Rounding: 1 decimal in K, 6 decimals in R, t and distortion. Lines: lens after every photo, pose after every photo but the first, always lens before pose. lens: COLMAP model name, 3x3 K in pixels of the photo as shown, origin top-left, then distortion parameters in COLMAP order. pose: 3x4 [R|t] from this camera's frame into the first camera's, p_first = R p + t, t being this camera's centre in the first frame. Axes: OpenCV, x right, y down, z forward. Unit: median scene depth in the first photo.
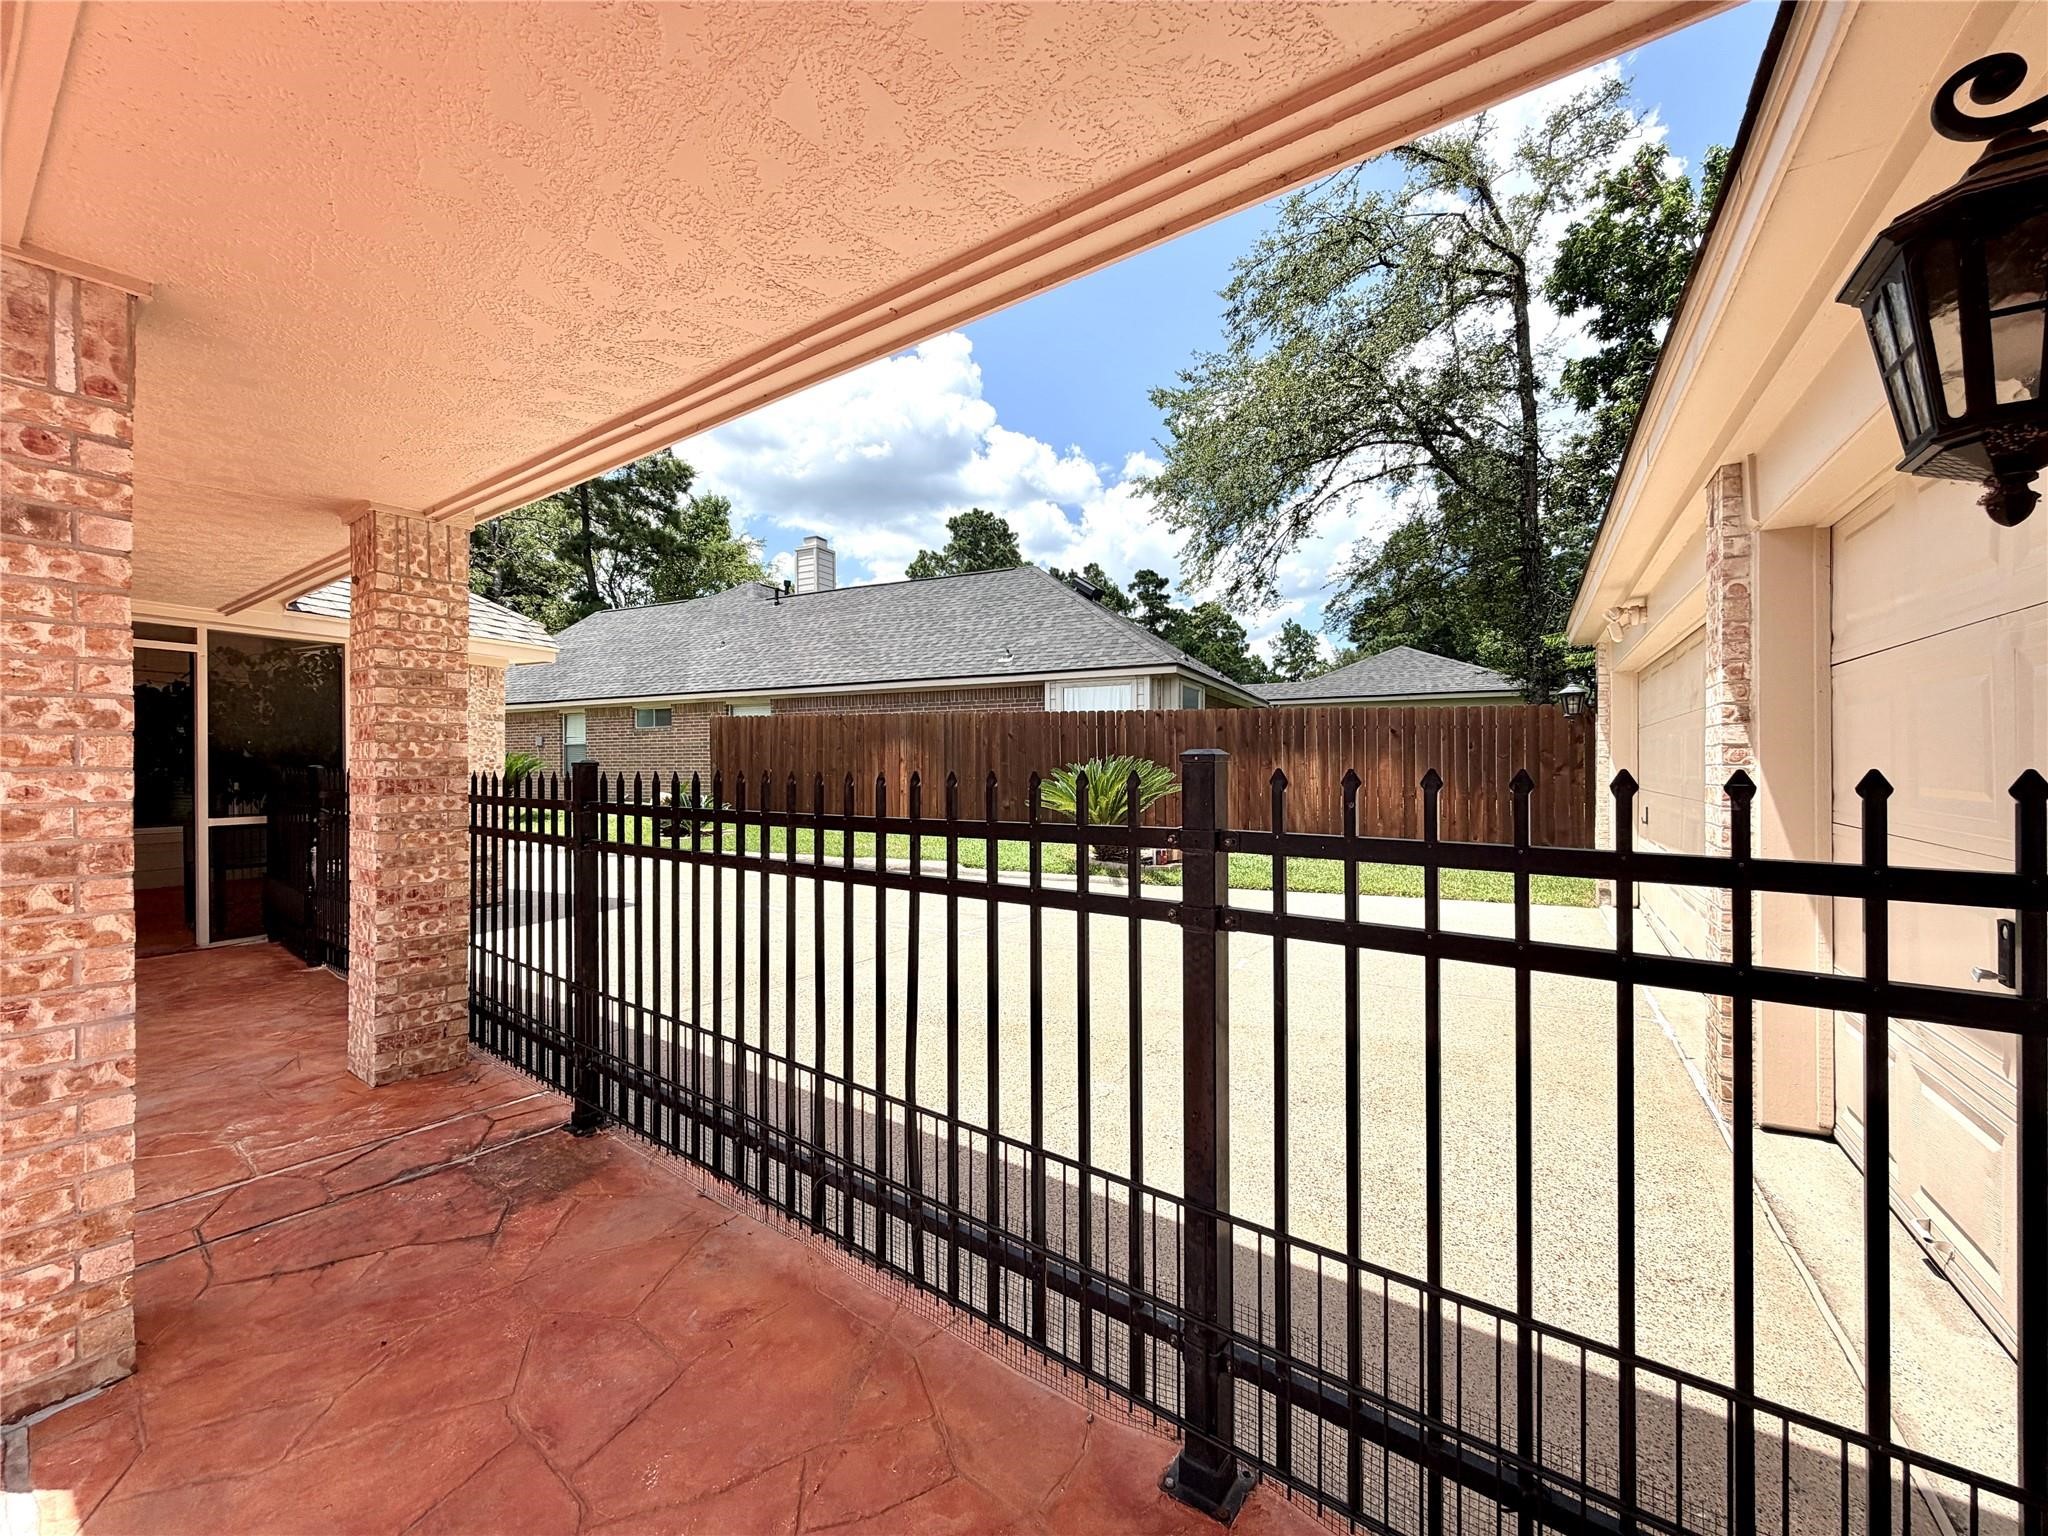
lens RADIAL K [[820.5, 0, 1027.7], [0, 820.5, 768.4], [0, 0, 1]] dist [-0.000896, -0.000159]
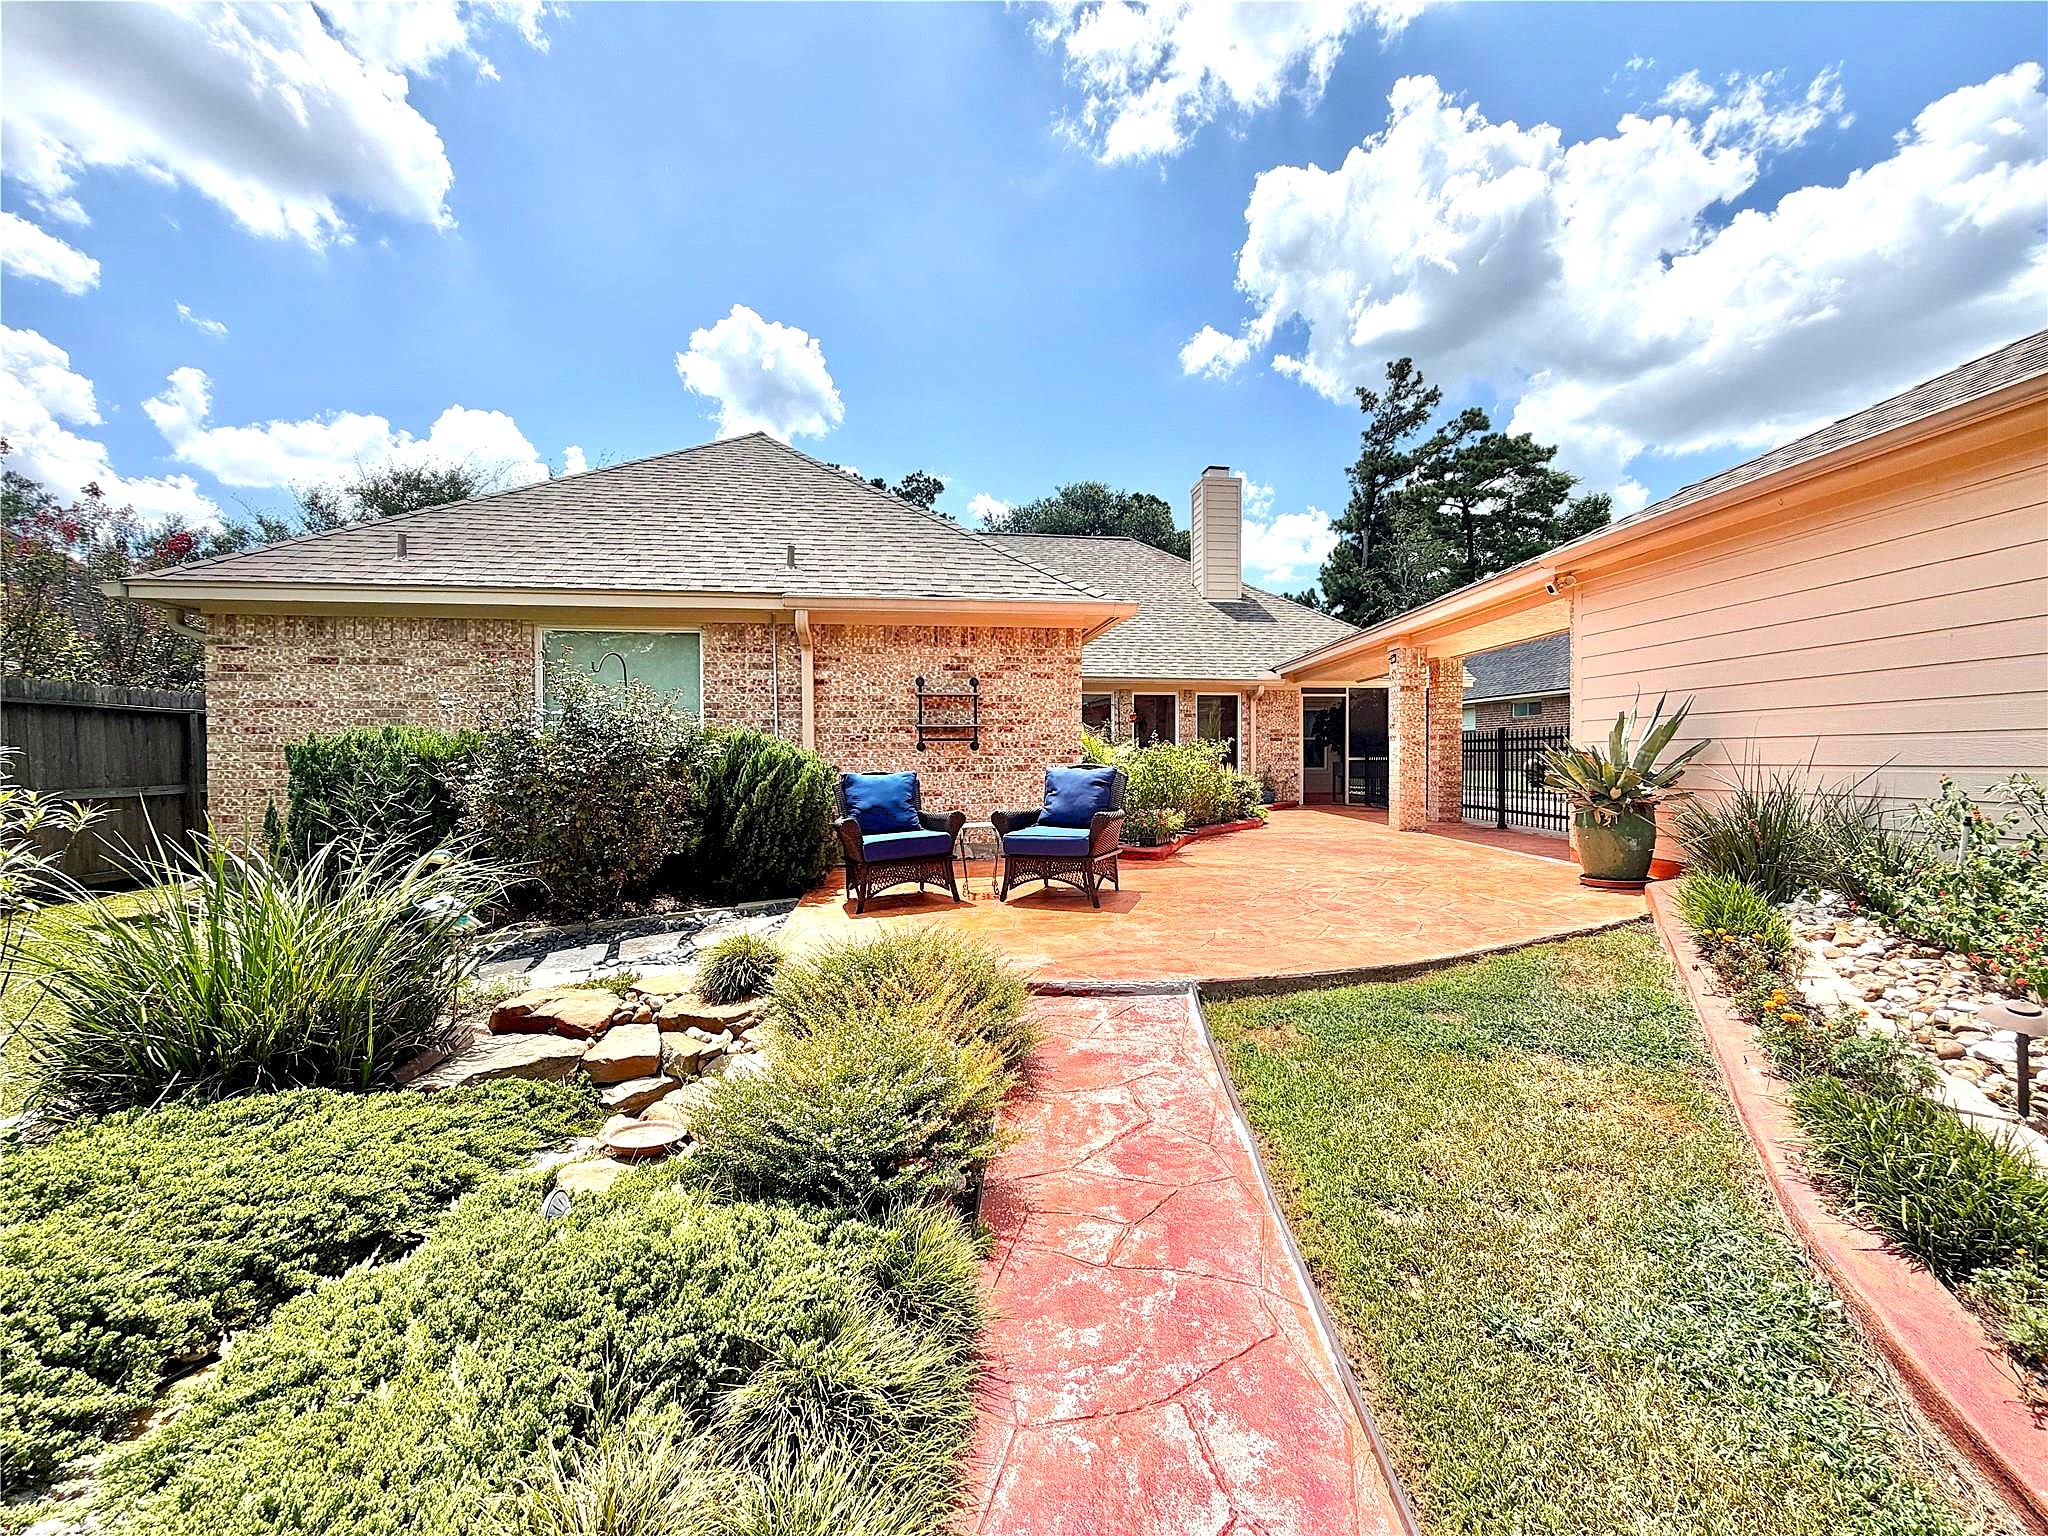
lens RADIAL K [[823.2, 0, 1018.3], [0, 823.2, 796.9], [0, 0, 1]] dist [-0.000423, 0.000015]
pose [[0.555409, 0.035759, -0.830808, 1.165636], [0.001671, 0.999025, 0.044116, 0.119727], [0.831575, -0.025891, 0.554808, -2.499131]]
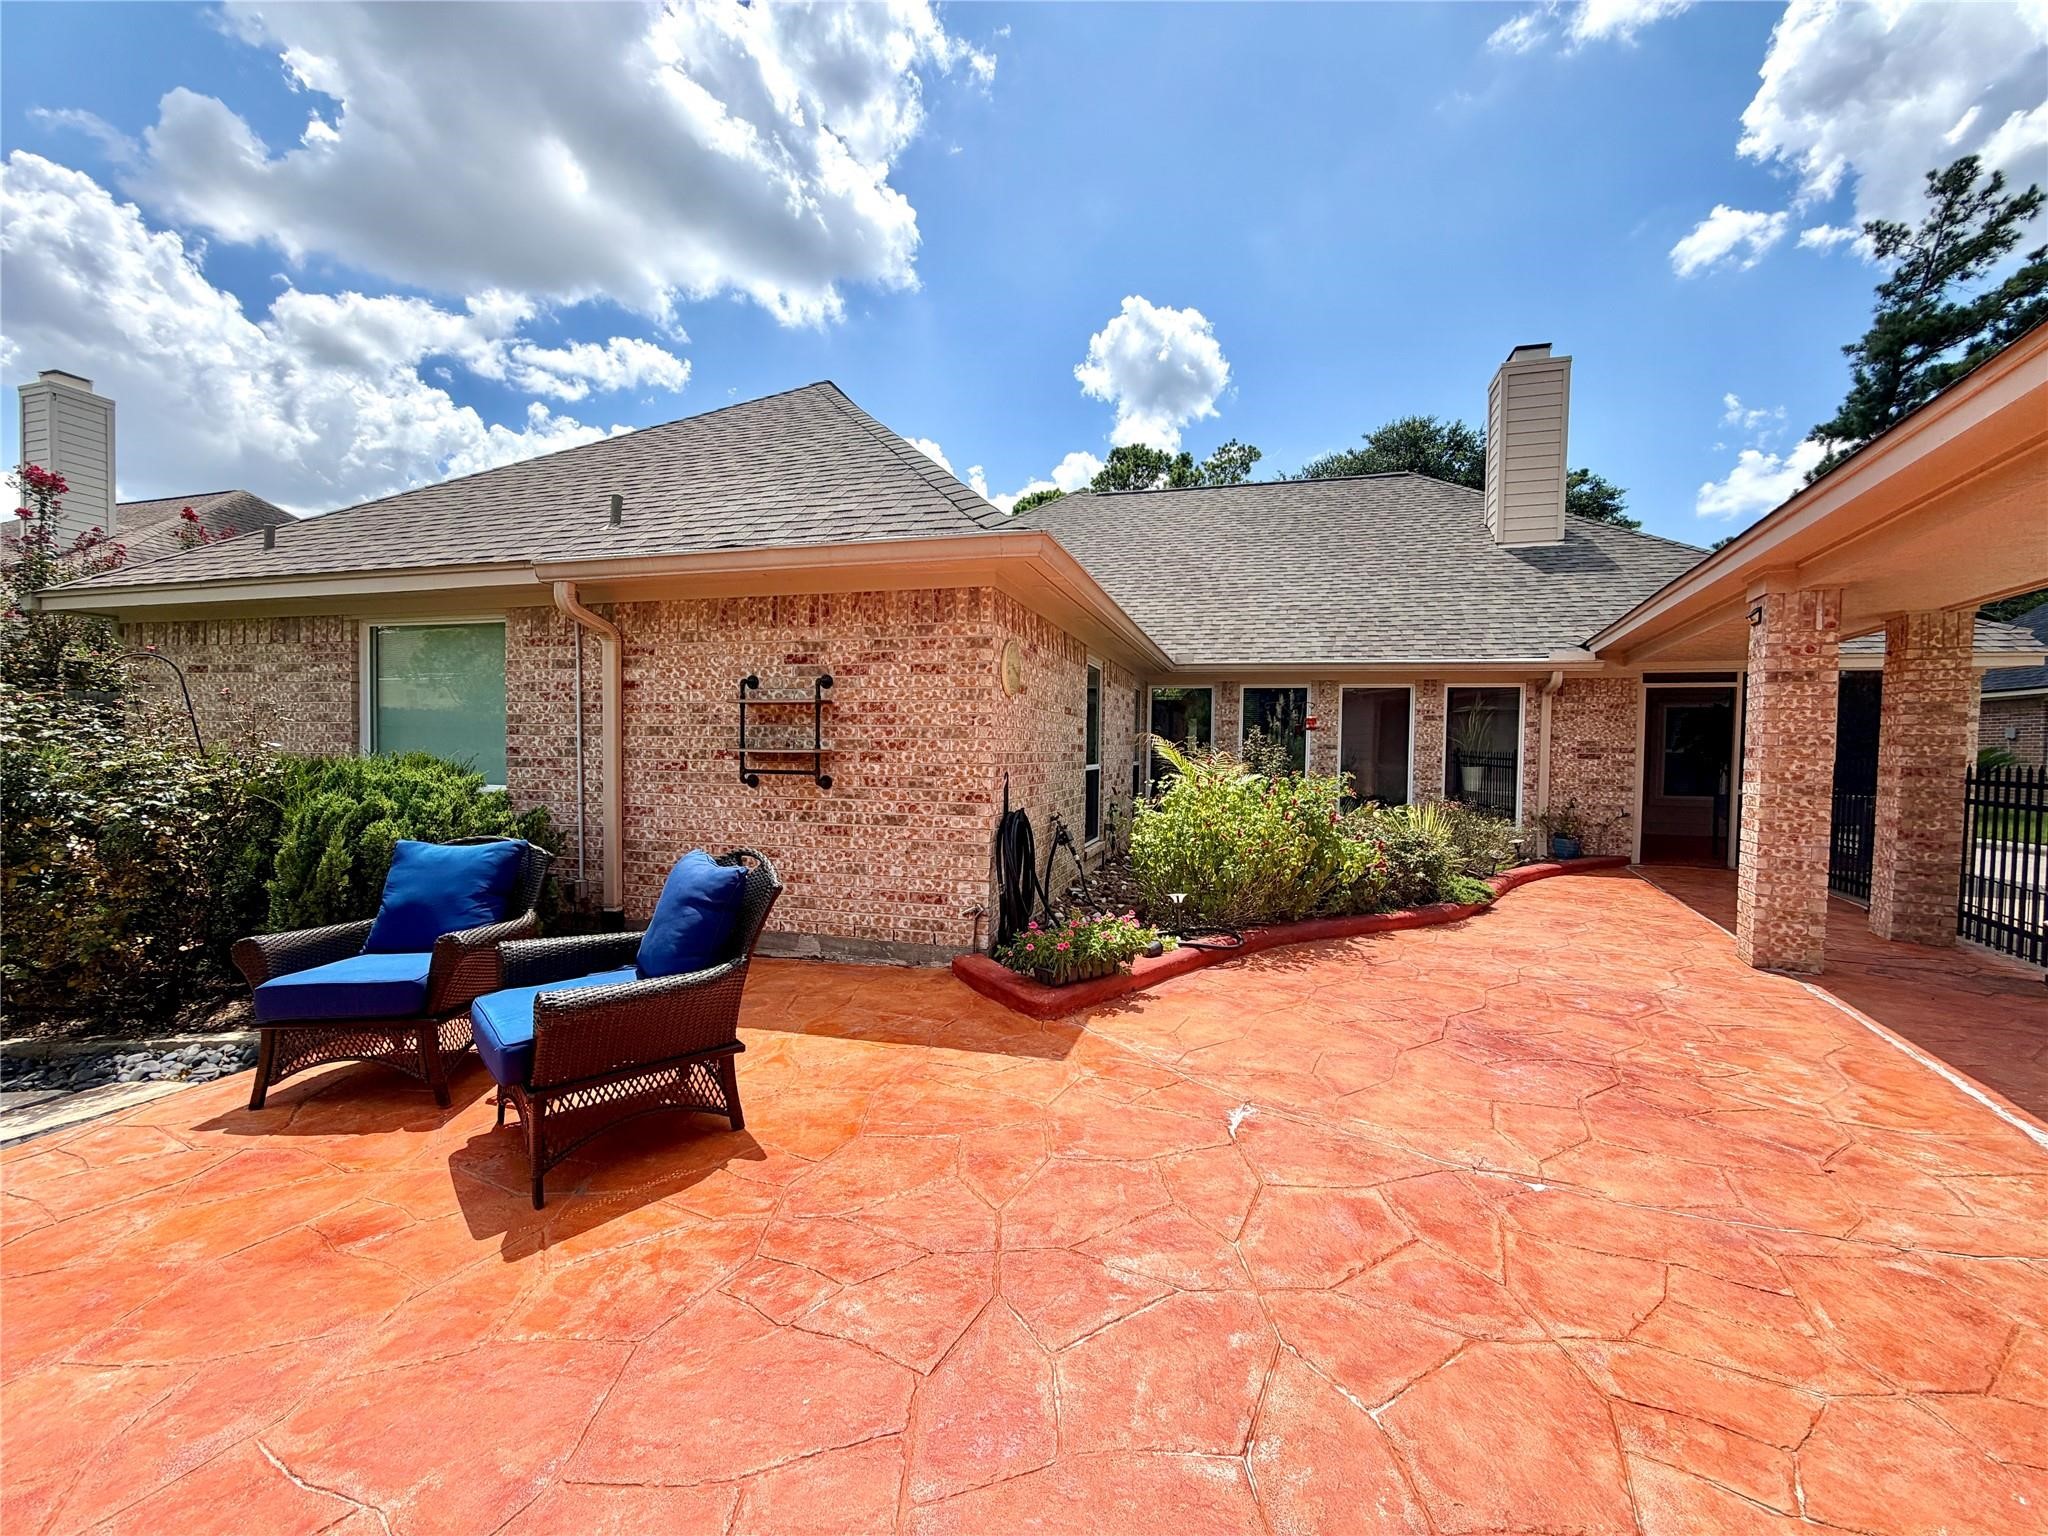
lens RADIAL K [[836.5, 0, 1008.2], [0, 836.5, 773.9], [0, 0, 1]] dist [0.003651, 0.000098]
pose [[0.164268, 0.034133, -0.985825, 0.662681], [-0.018188, 0.999336, 0.031570, 0.005411], [0.986248, 0.012744, 0.164780, -1.174801]]
